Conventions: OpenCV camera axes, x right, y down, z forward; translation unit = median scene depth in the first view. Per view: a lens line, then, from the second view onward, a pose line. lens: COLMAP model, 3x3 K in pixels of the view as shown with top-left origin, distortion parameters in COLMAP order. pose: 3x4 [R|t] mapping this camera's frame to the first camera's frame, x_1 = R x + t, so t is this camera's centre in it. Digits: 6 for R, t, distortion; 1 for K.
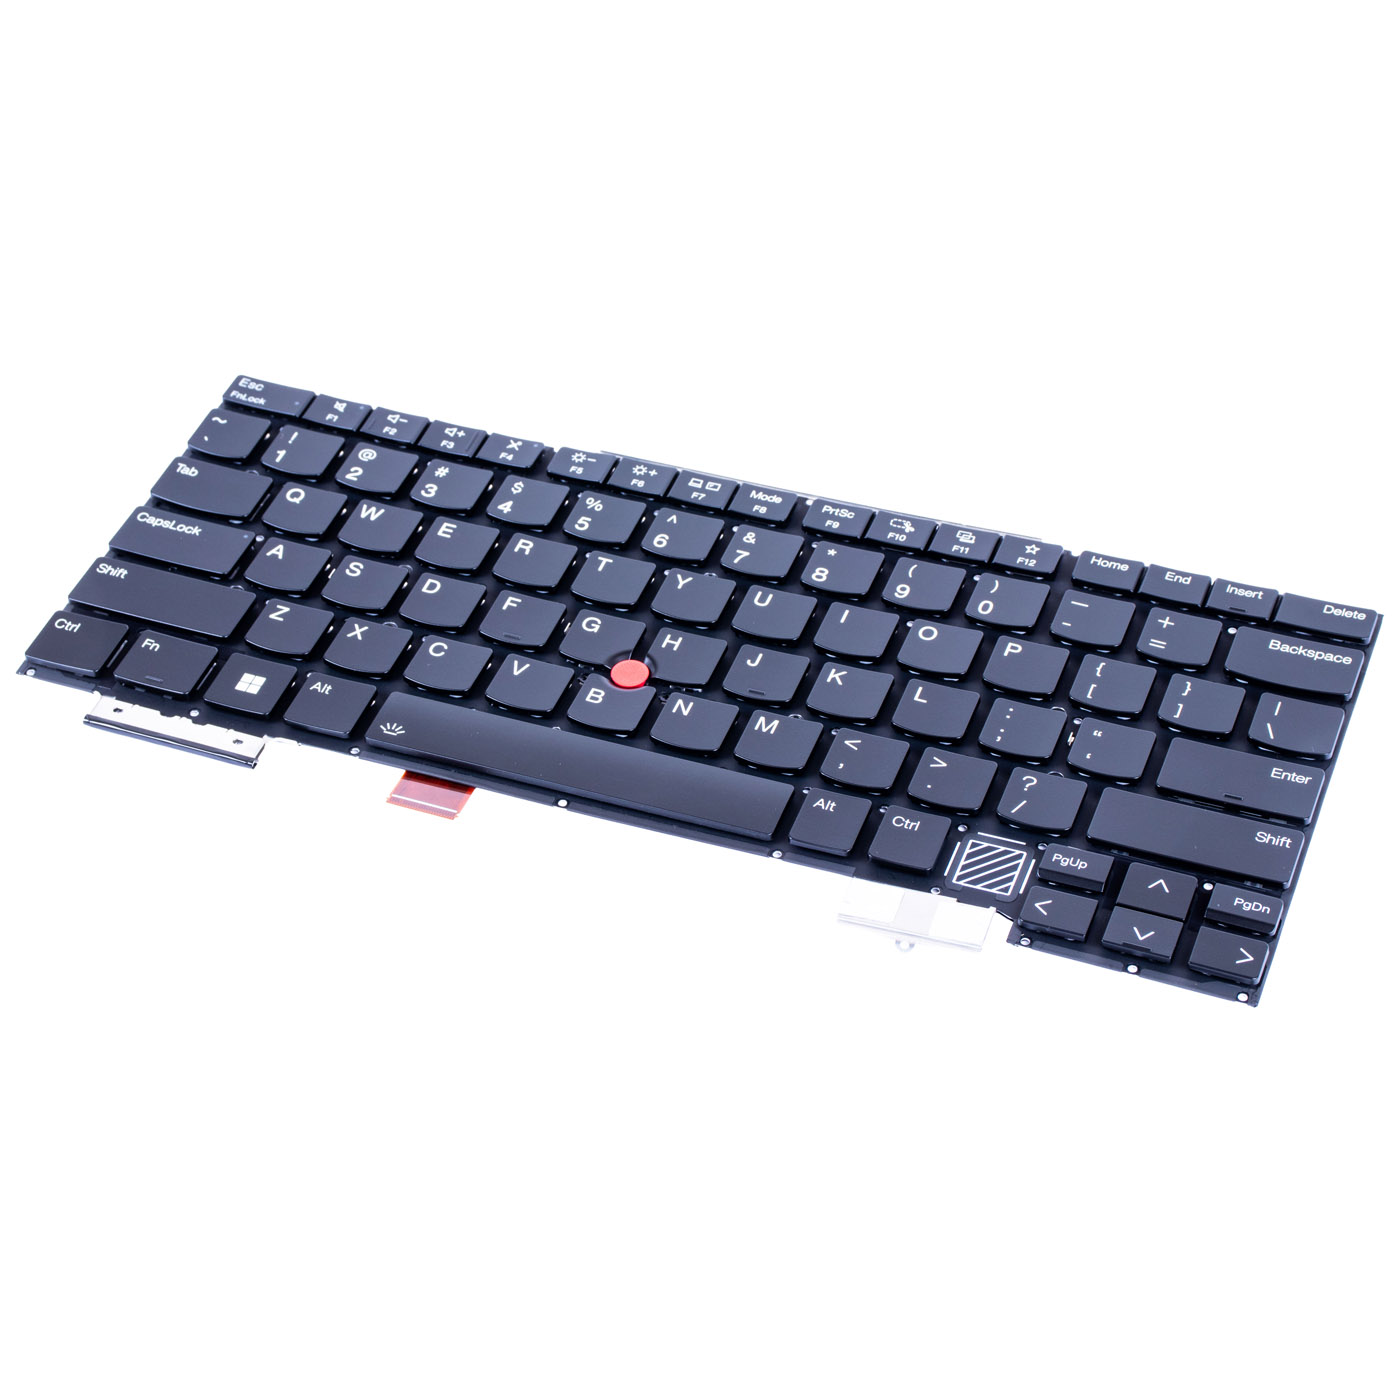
lens RADIAL K [[3202.5, 0, 651.3], [0, 3202.5, 606.9], [0, 0, 1]] dist [0.306963, 0.000000]
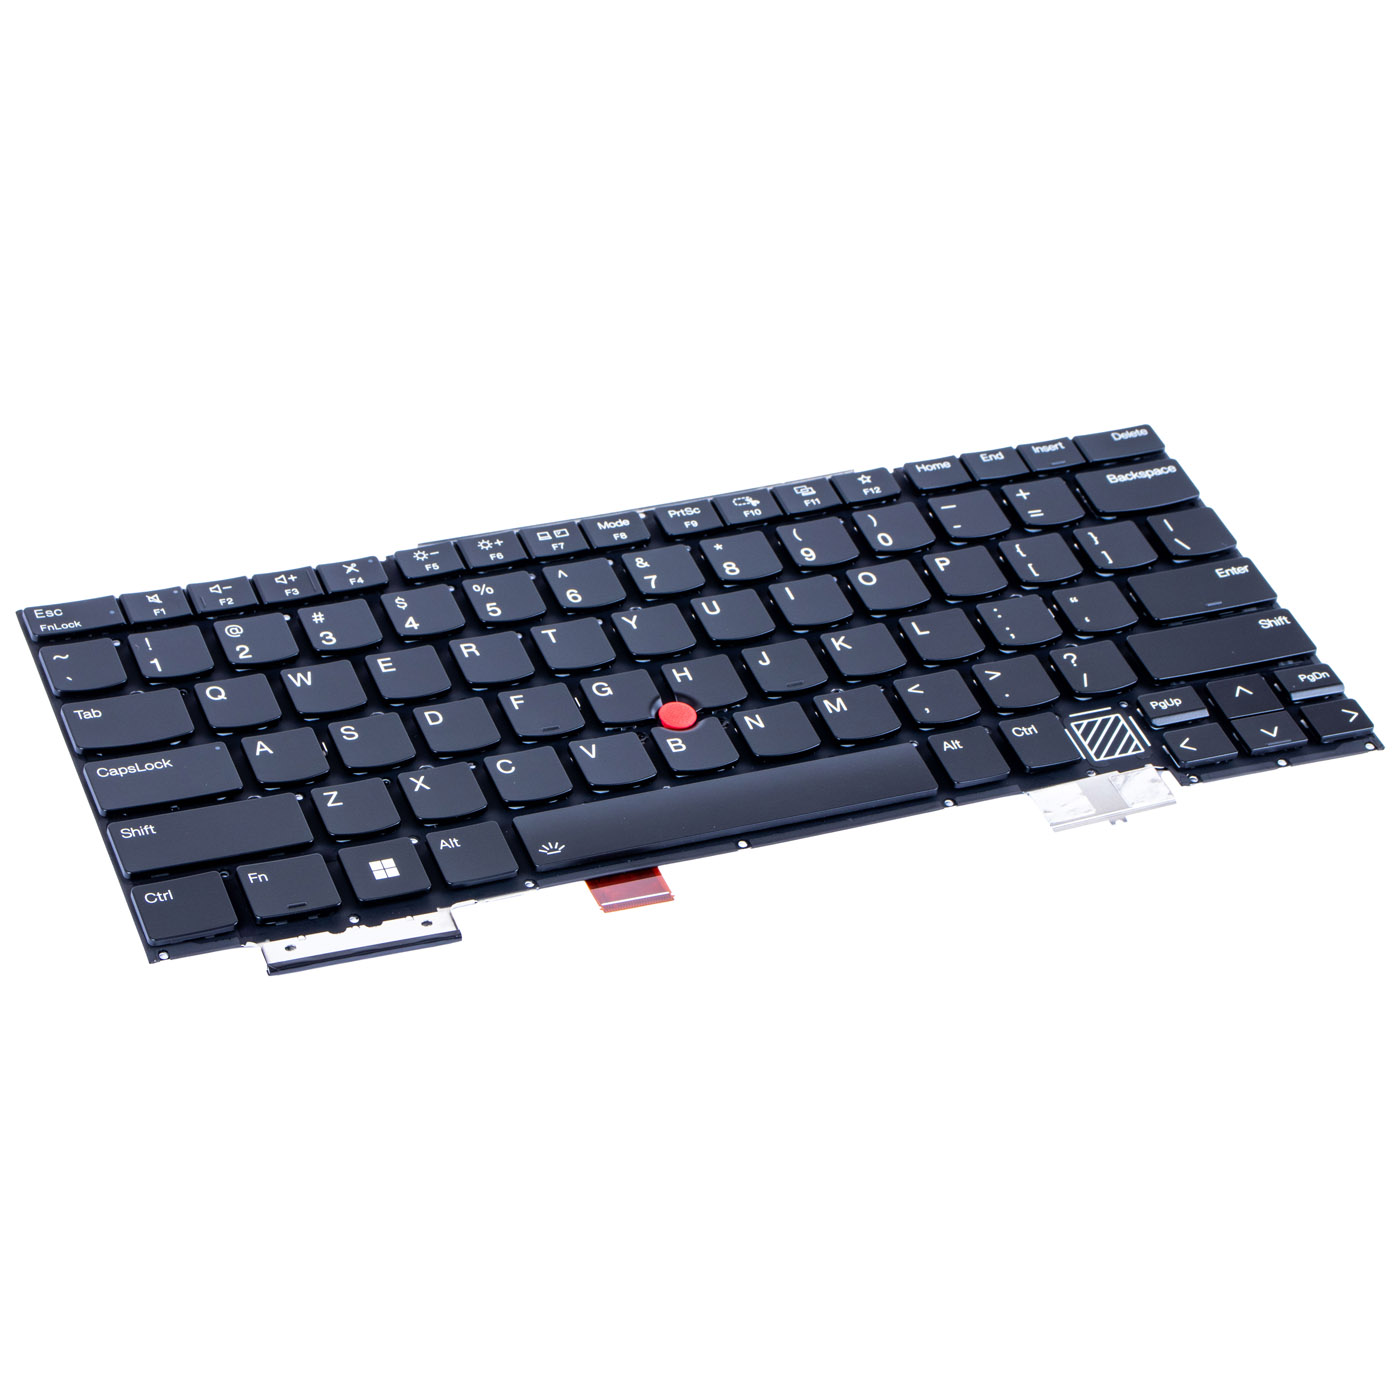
lens RADIAL K [[3826.8, 0, 618.9], [0, 3826.8, 609.1], [0, 0, 1]] dist [0.389585, 0.000000]
pose [[0.748538, -0.344079, 0.566834, -0.686870], [0.347877, 0.931522, 0.106059, -0.143422], [-0.564511, 0.117799, 0.816976, 0.025821]]
